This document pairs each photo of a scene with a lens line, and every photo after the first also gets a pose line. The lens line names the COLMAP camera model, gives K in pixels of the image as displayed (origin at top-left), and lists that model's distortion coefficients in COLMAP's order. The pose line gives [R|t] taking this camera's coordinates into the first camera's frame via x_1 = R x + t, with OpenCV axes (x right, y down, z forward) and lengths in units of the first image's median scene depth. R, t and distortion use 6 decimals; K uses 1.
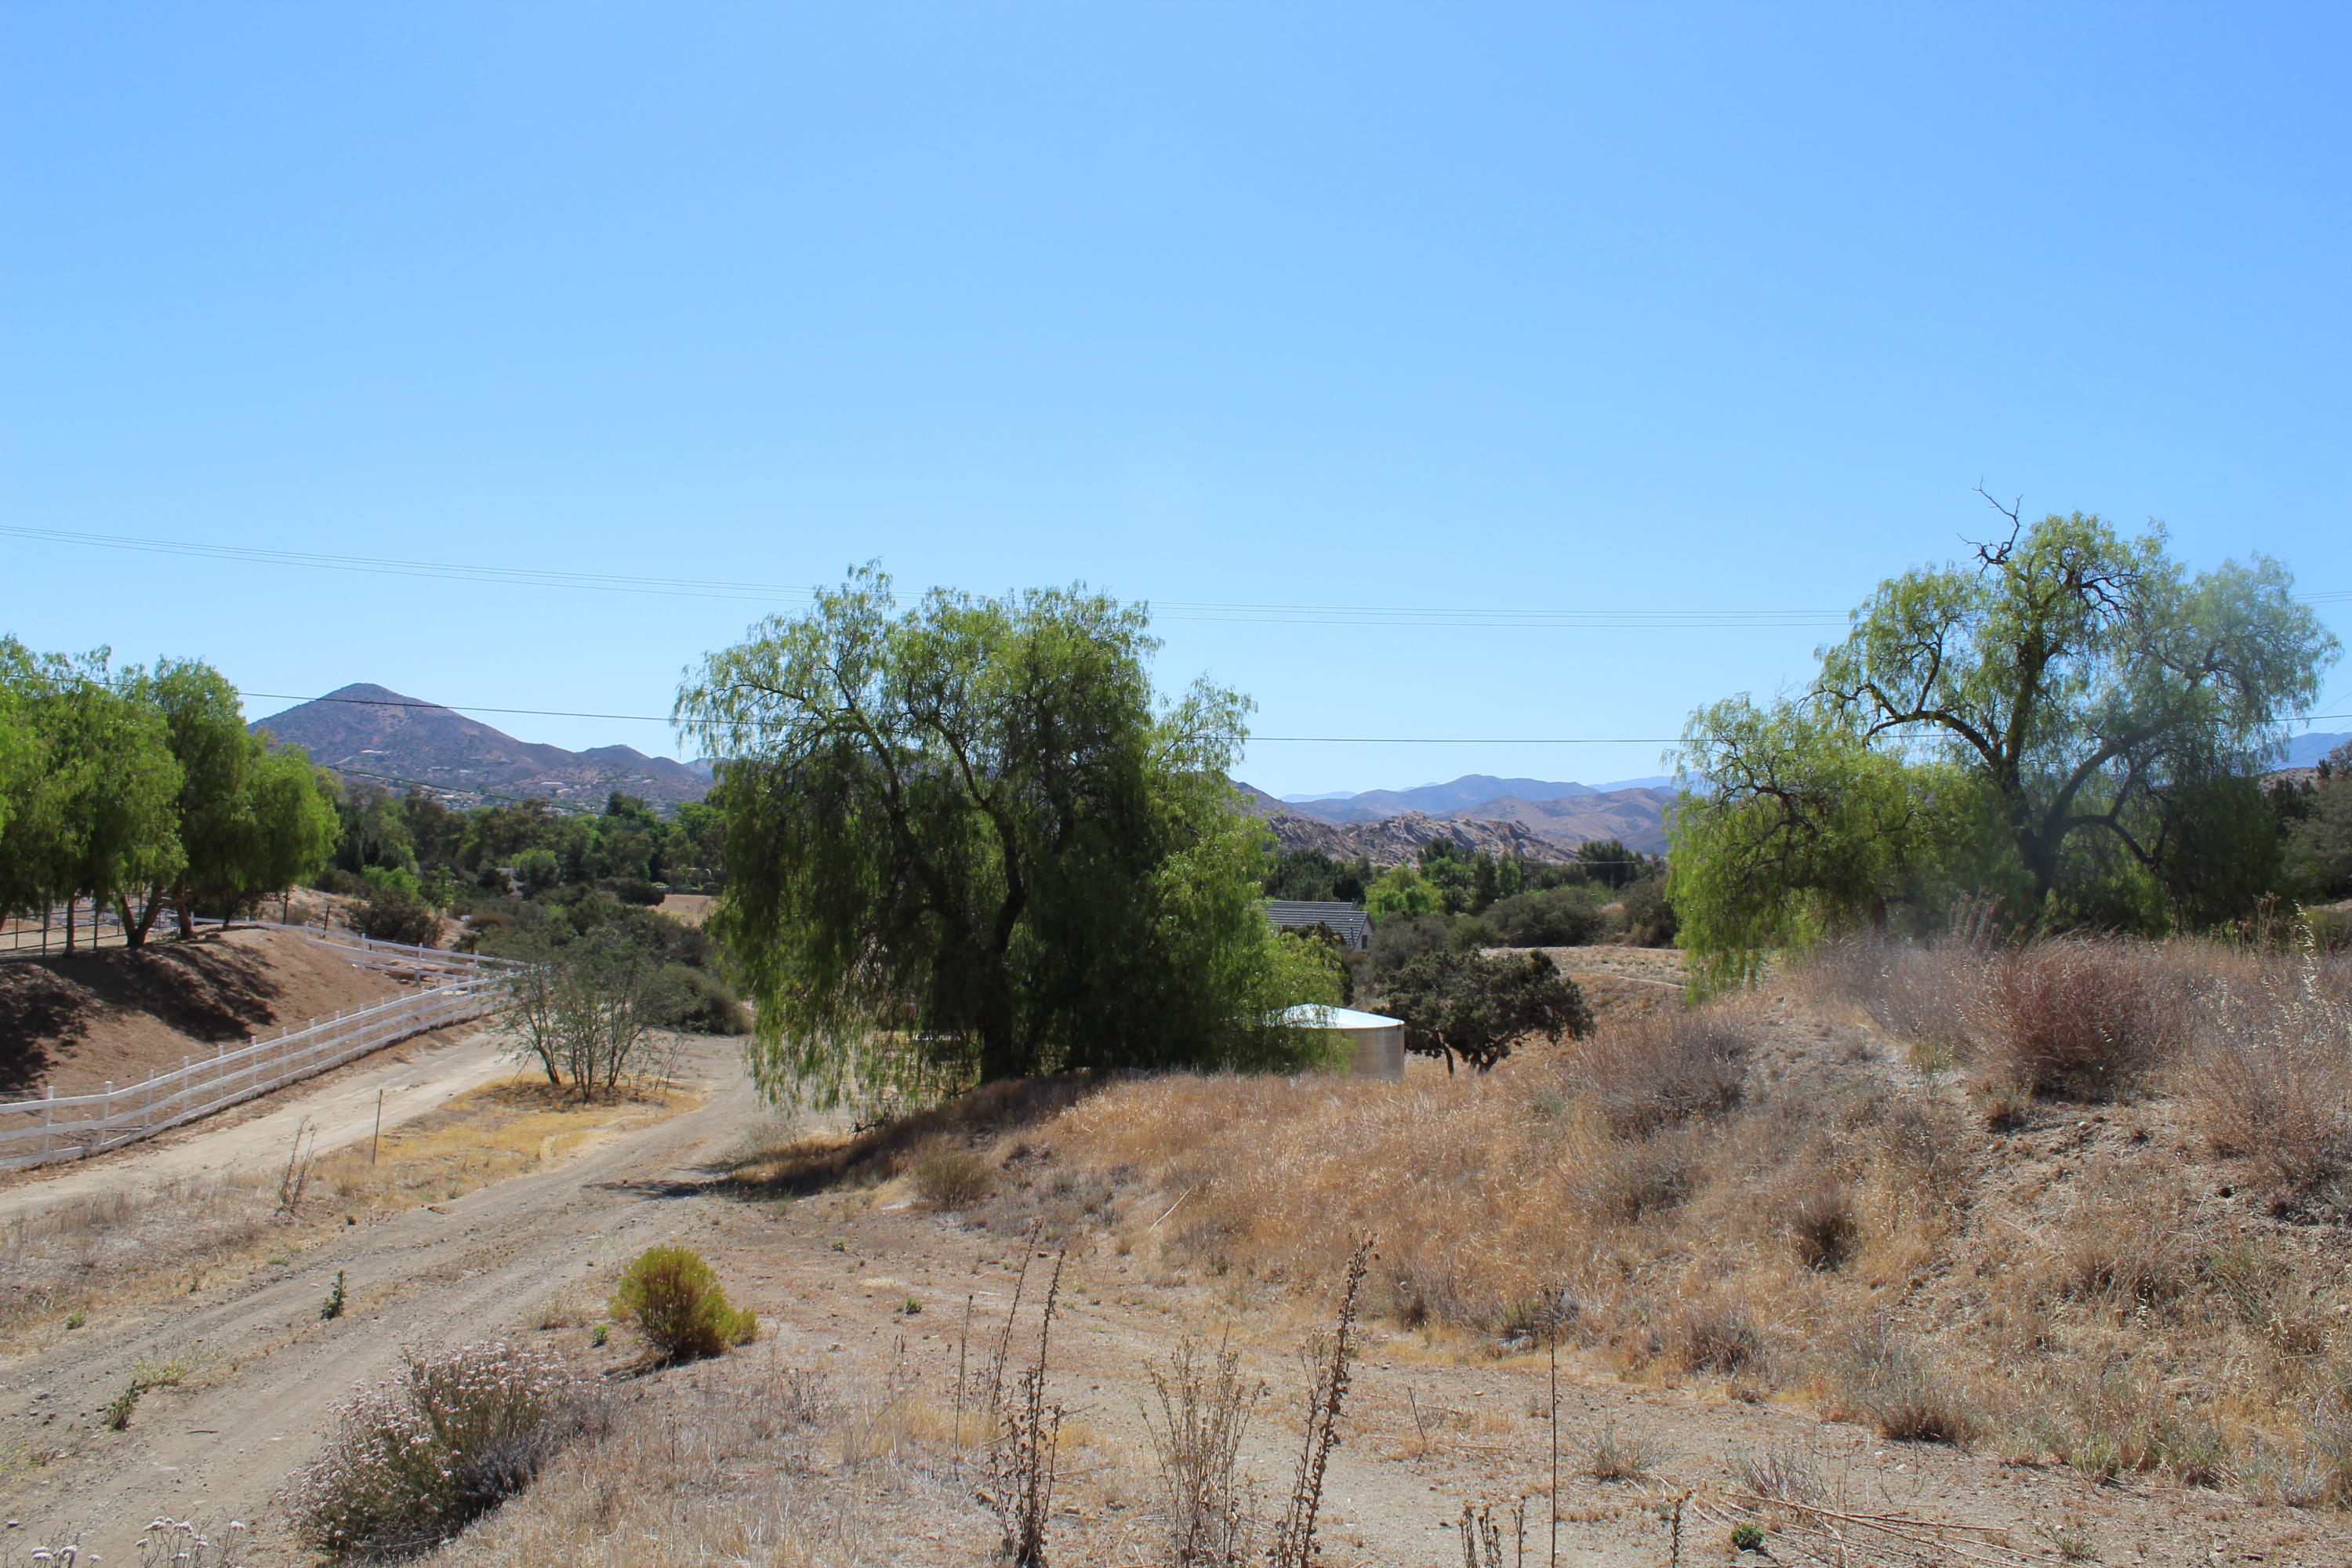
lens RADIAL K [[1971.2, 0, 1176.0], [0, 1971.2, 784.0], [0, 0, 1]] dist [-0.162445, 0.154102]
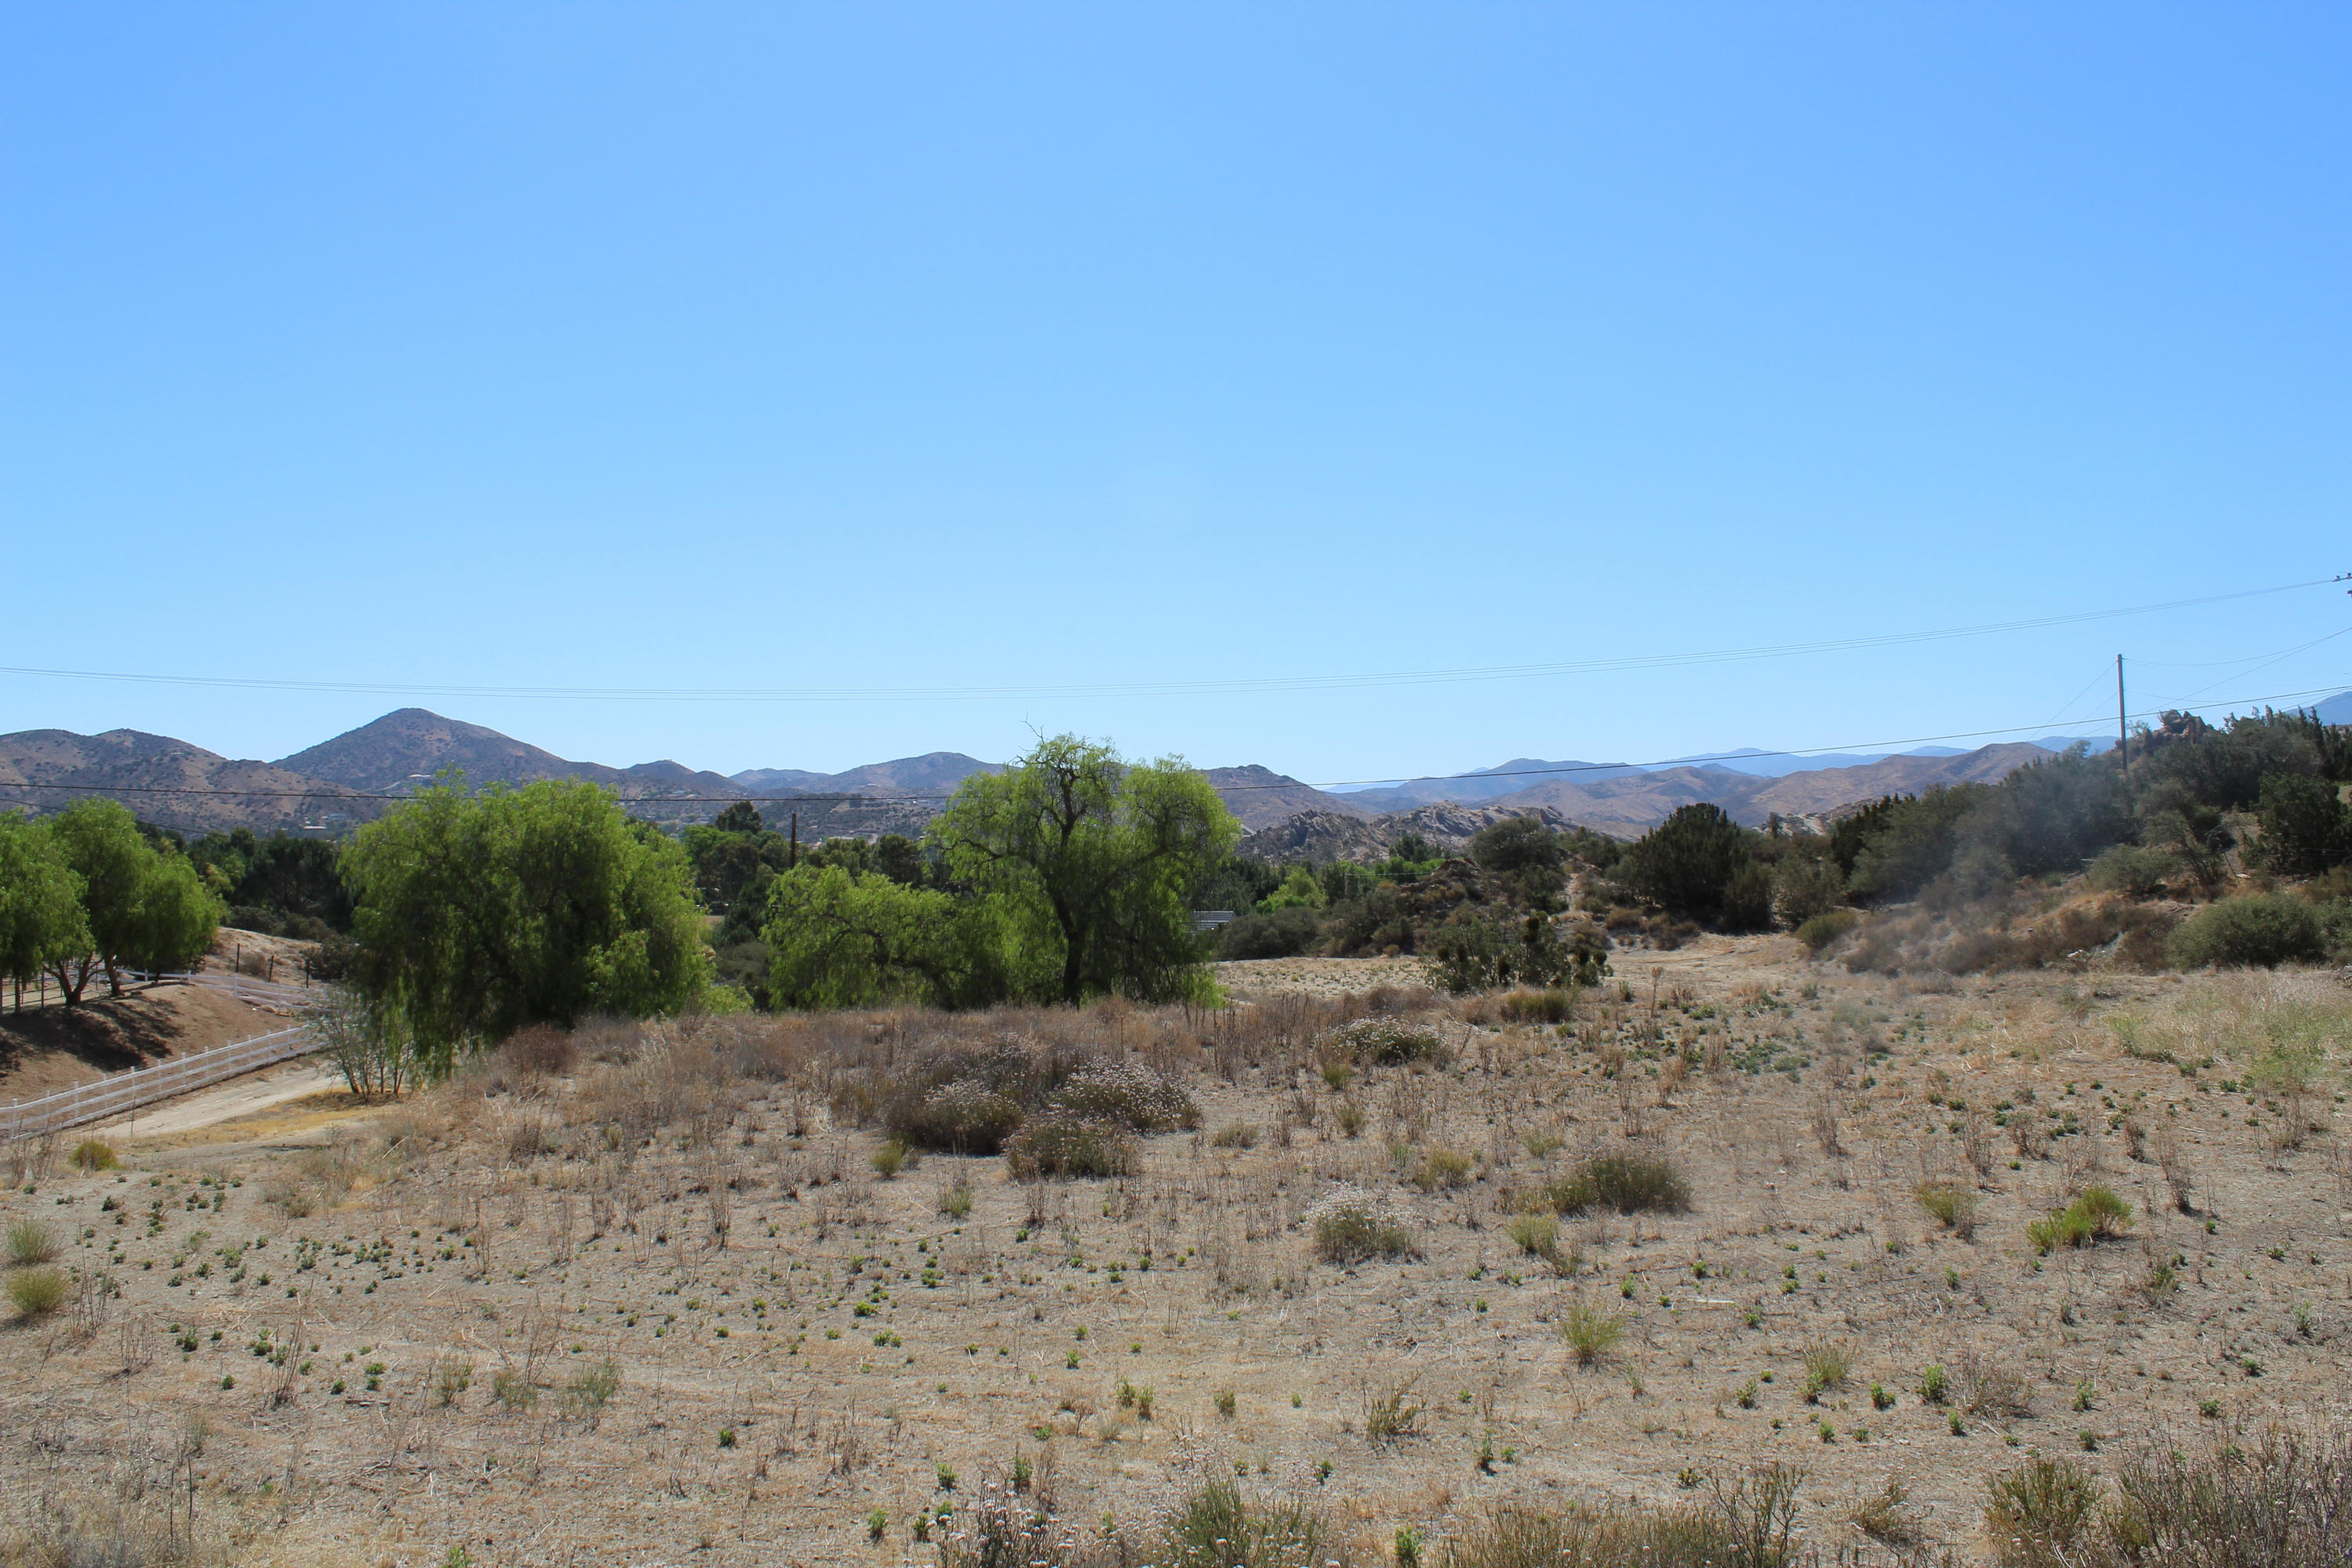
lens RADIAL K [[1971.2, 0, 1176.0], [0, 1971.2, 784.0], [0, 0, 1]] dist [-0.162445, 0.154102]
pose [[0.999107, -0.035320, -0.023184, 0.306494], [0.035370, 0.999373, 0.001757, -0.050941], [0.023107, -0.002575, 0.999730, -0.379149]]
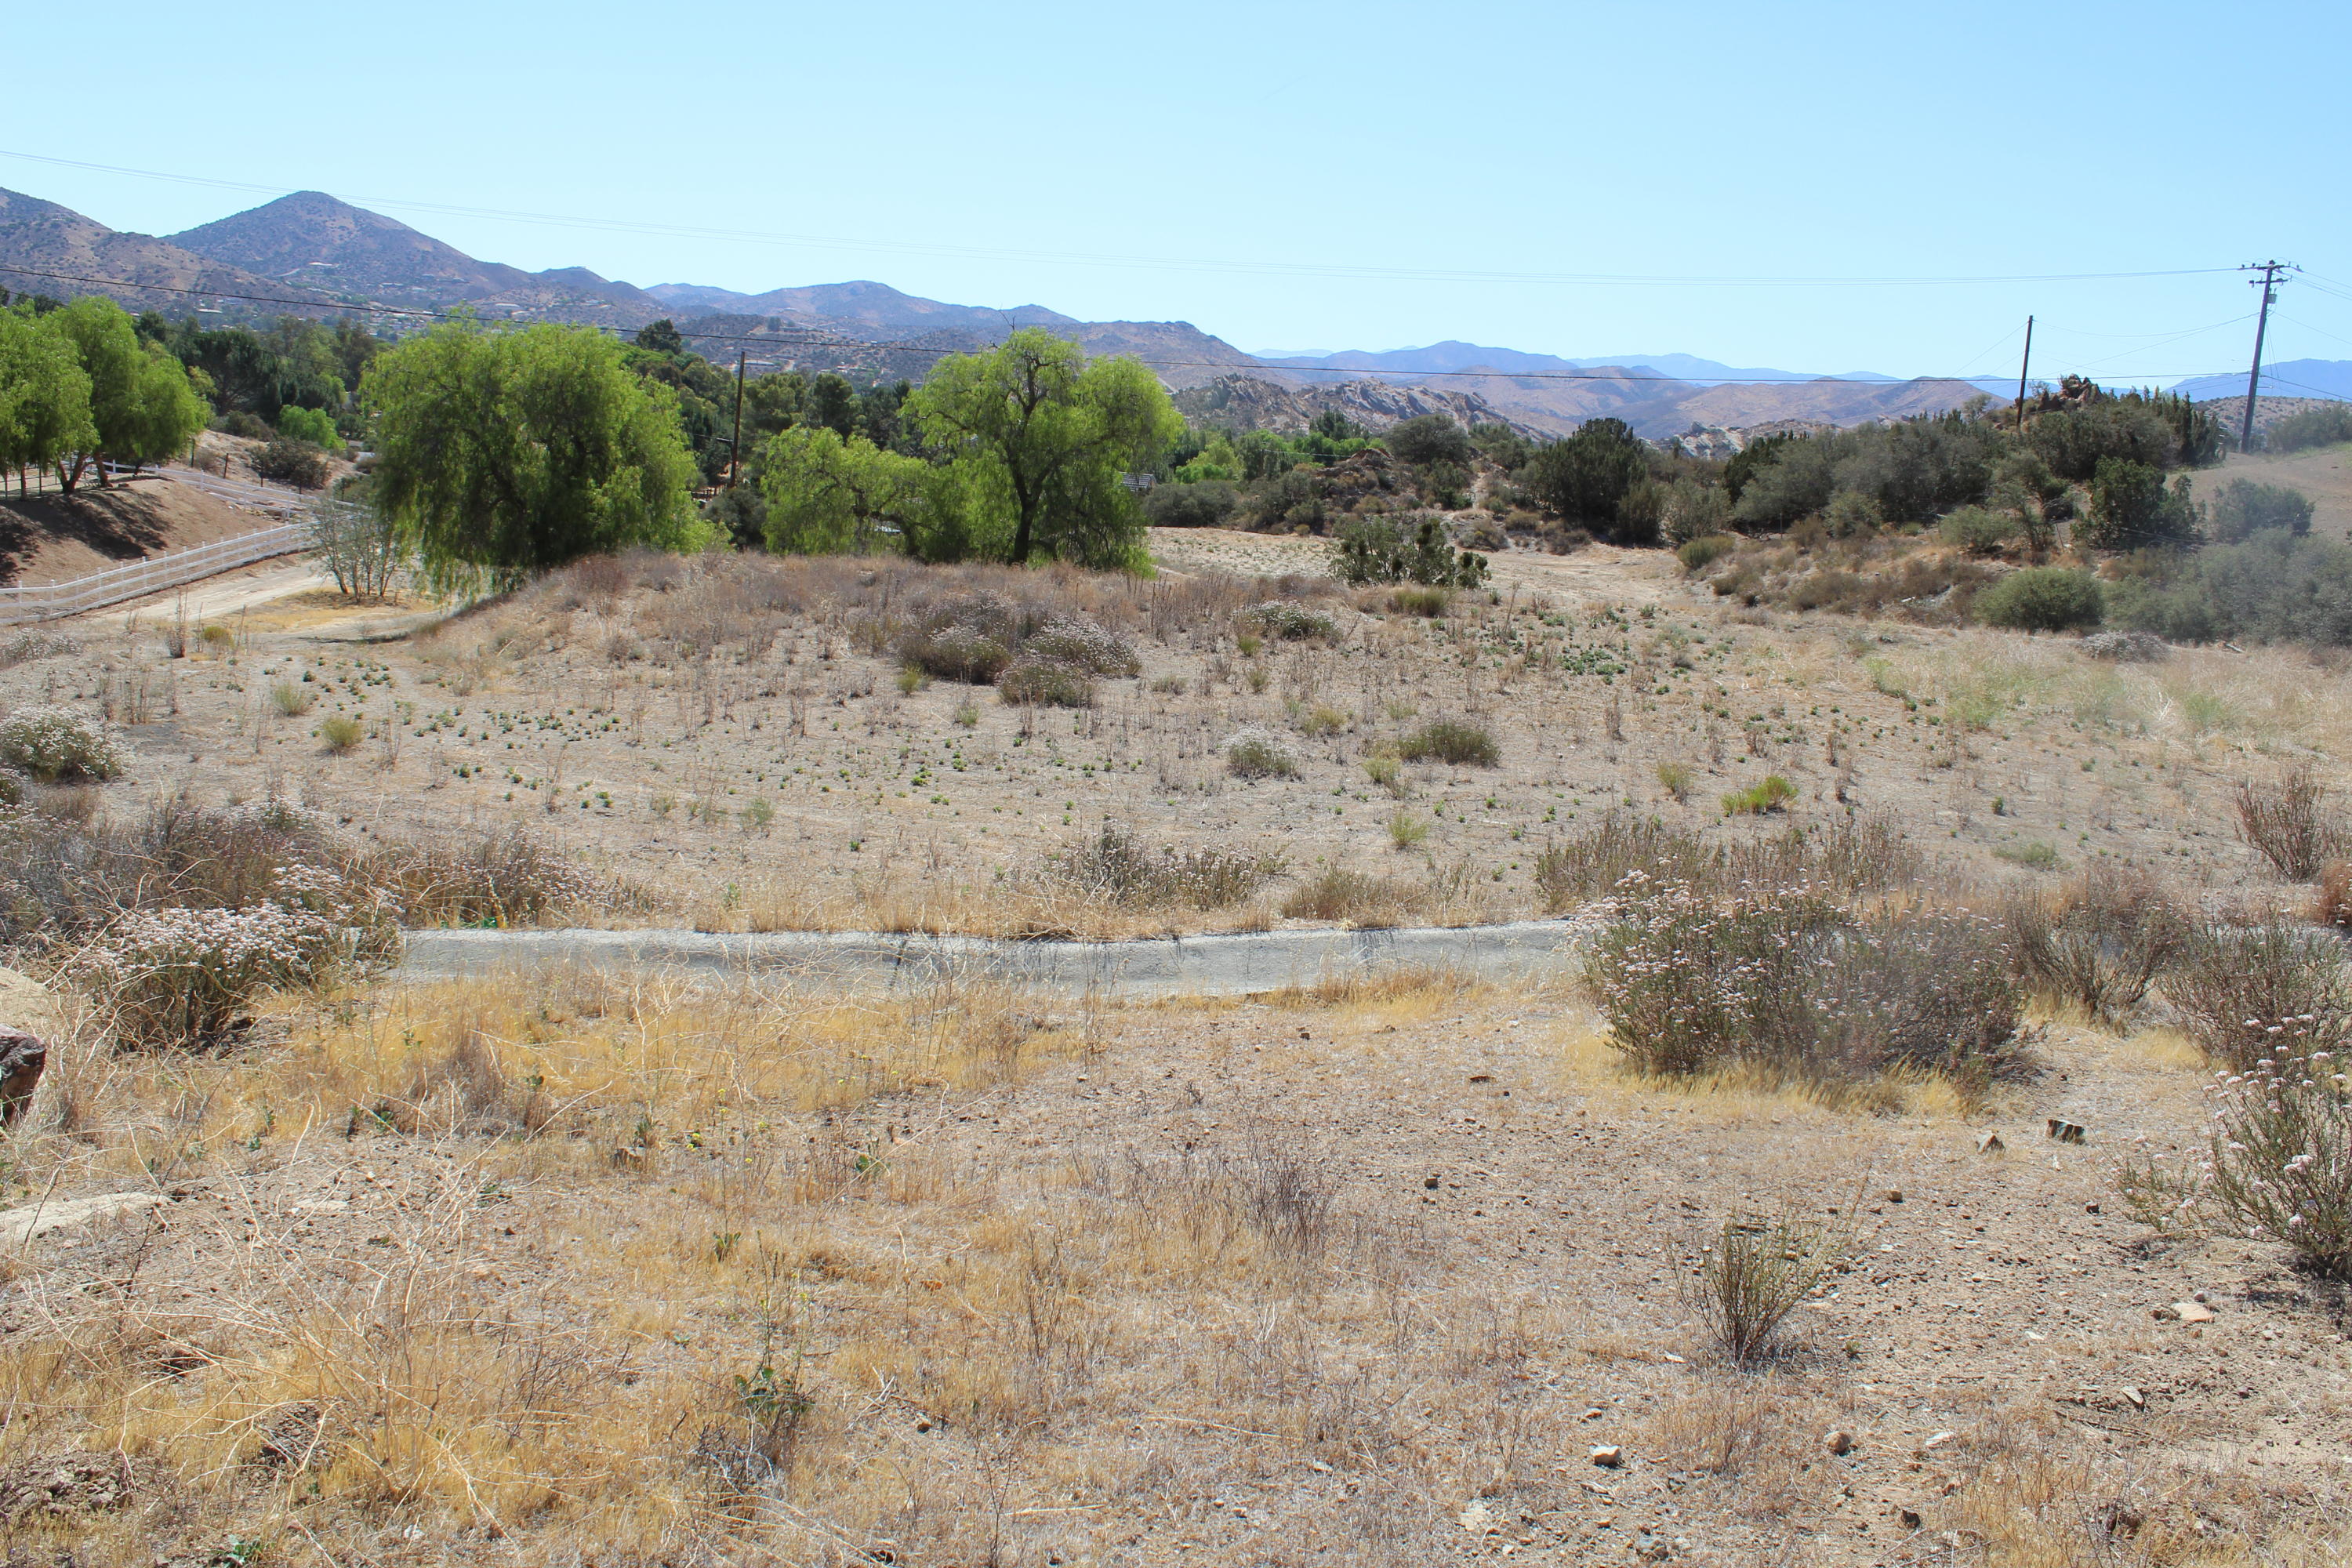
lens RADIAL K [[1971.2, 0, 1176.0], [0, 1971.2, 784.0], [0, 0, 1]] dist [-0.162445, 0.154102]
pose [[0.998426, 0.049723, 0.025930, 0.294858], [-0.054276, 0.973094, 0.223923, -0.072816], [-0.014098, -0.224978, 0.974262, -0.513965]]
